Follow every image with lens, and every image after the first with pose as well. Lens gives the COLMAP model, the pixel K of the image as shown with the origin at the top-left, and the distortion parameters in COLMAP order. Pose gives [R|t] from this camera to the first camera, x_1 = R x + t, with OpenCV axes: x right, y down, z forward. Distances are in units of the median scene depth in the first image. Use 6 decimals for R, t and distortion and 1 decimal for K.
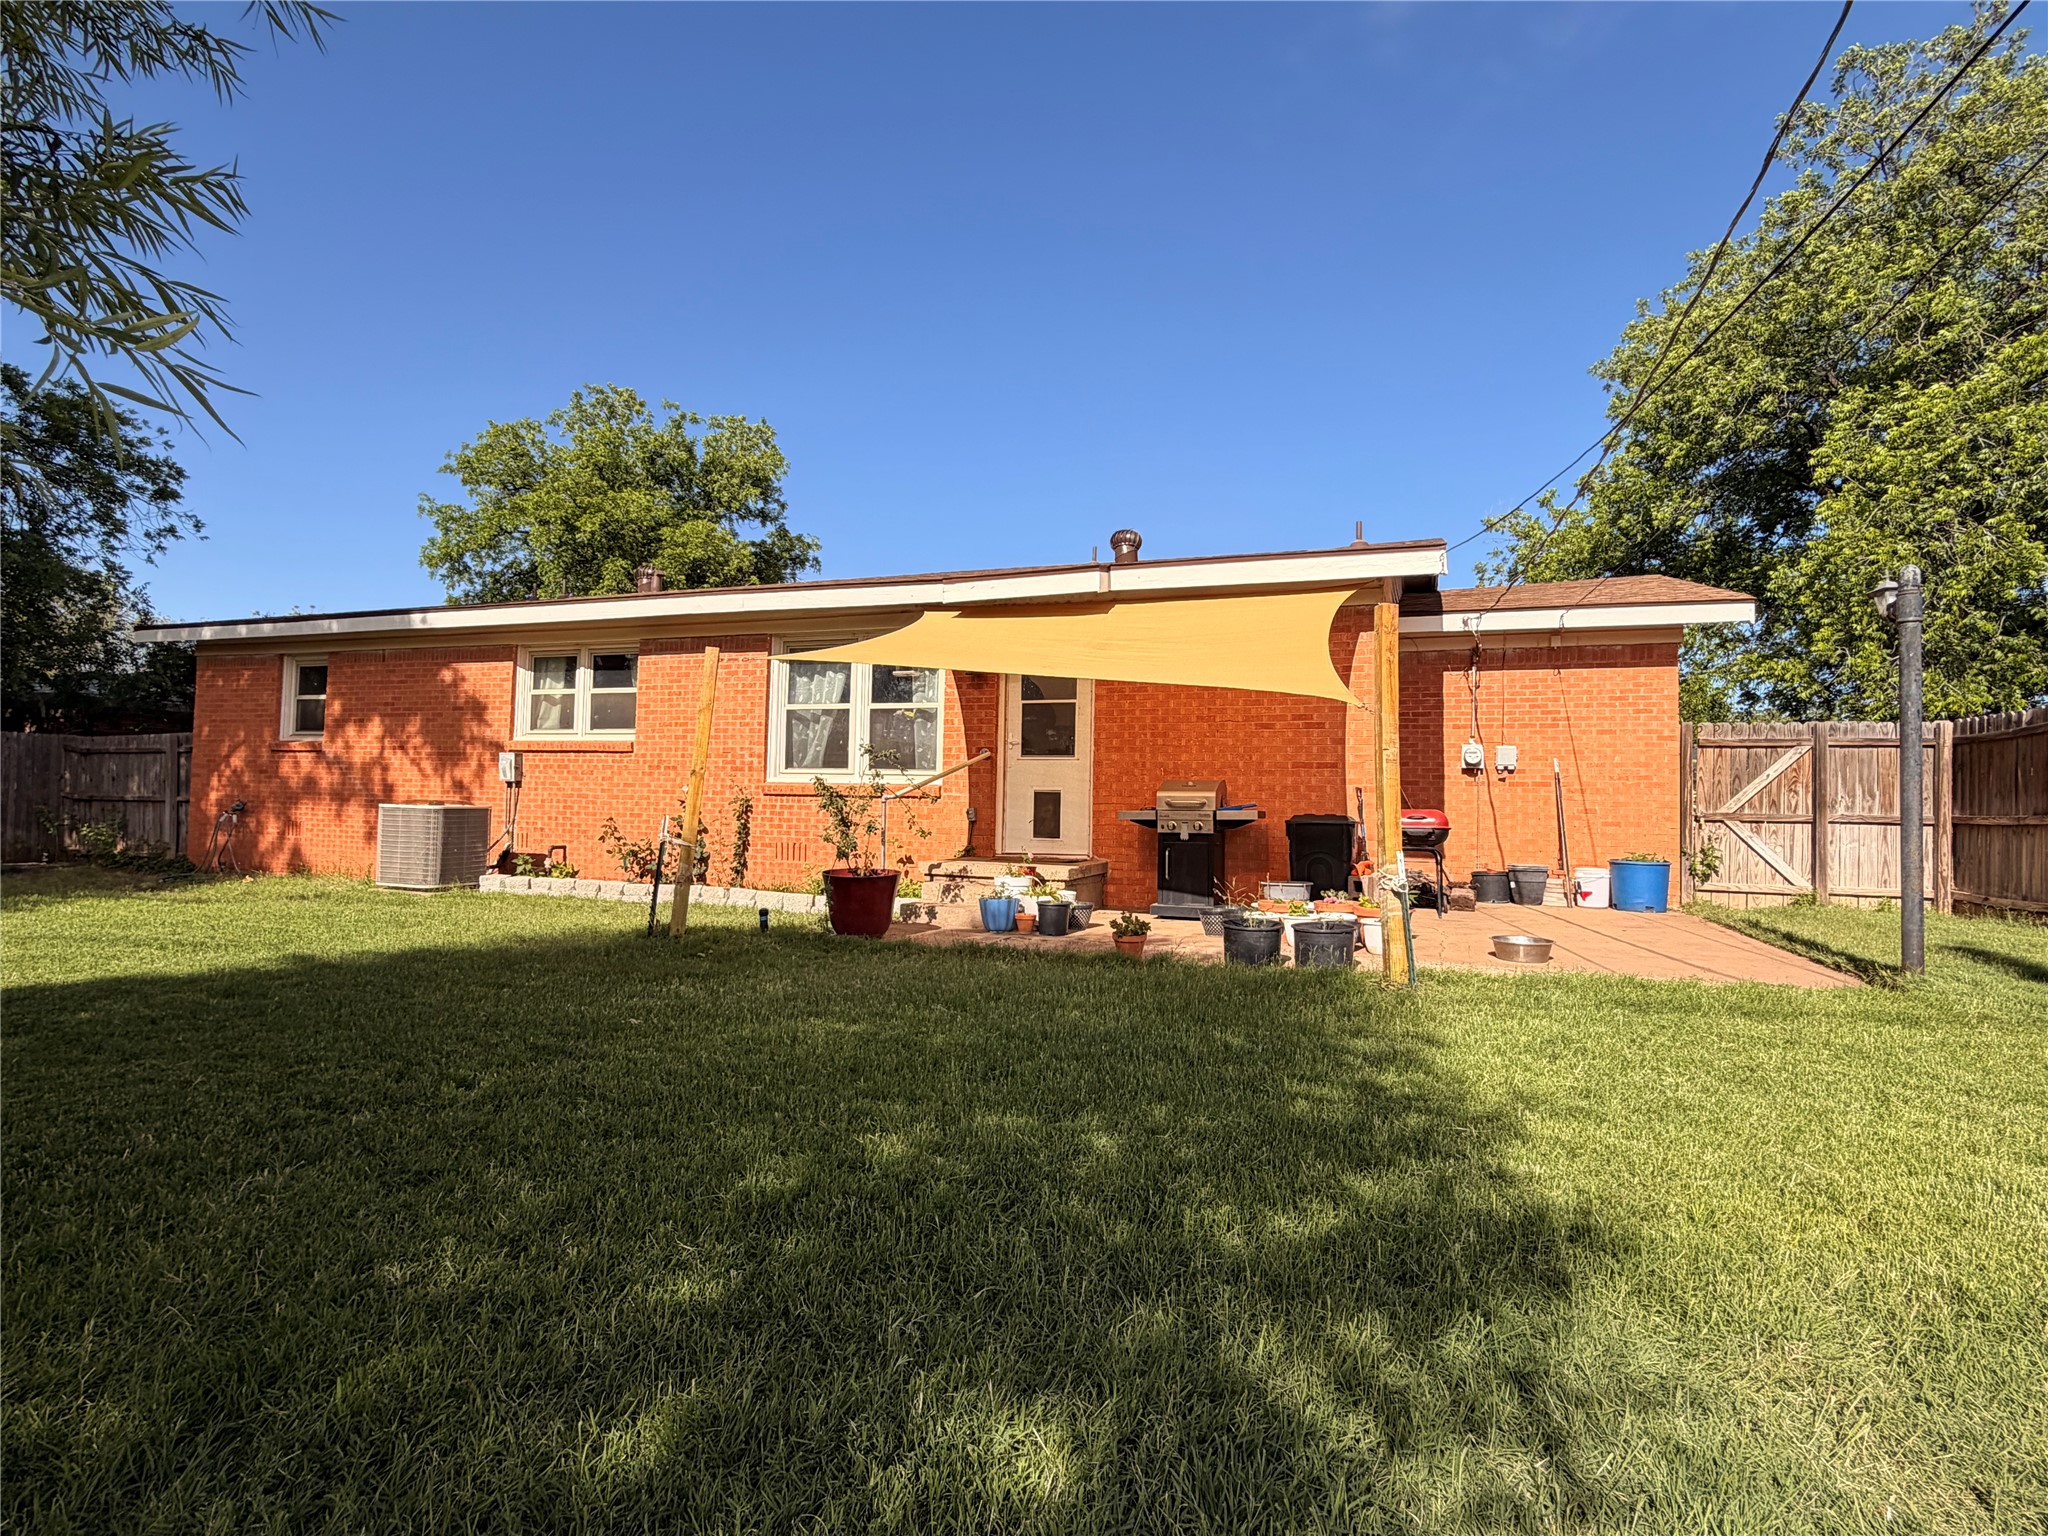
lens RADIAL K [[1107.9, 0, 1024.0], [0, 1107.9, 768.0], [0, 0, 1]] dist [-0.000056, 0.000296]
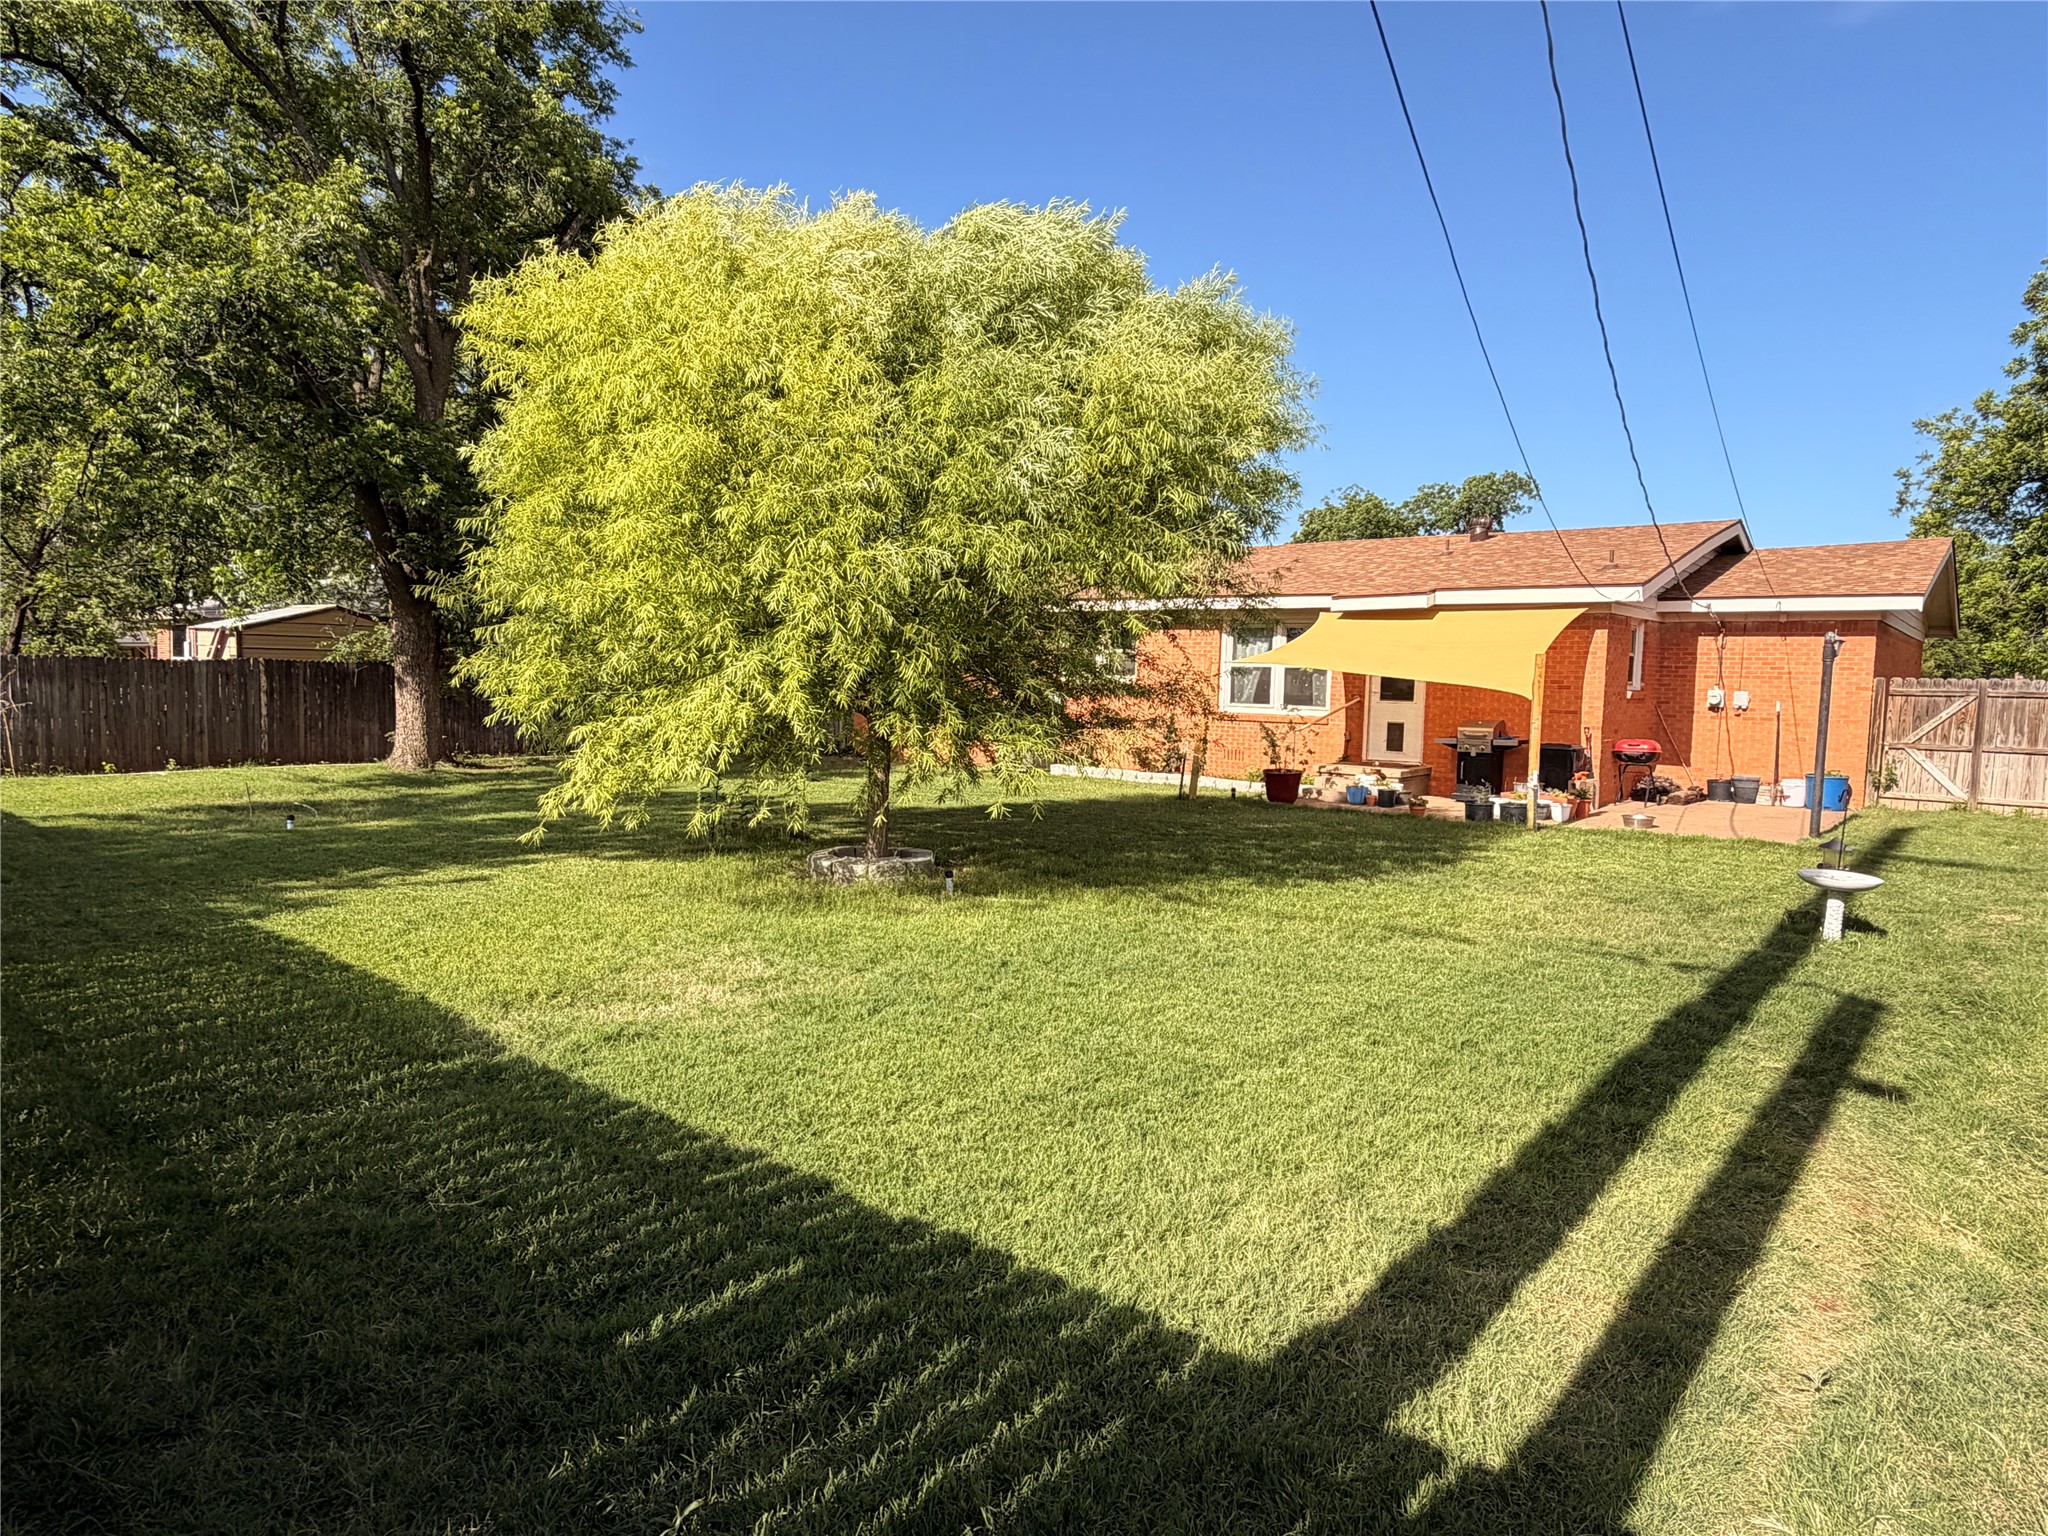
lens RADIAL K [[1188.5, 0, 1024.0], [0, 1188.5, 768.0], [0, 0, 1]] dist [0.001198, -0.000159]
pose [[0.943281, 0.026023, -0.330975, 0.084802], [0.007557, 0.994982, 0.099767, -0.089642], [0.331910, -0.096609, 0.938351, -0.811836]]
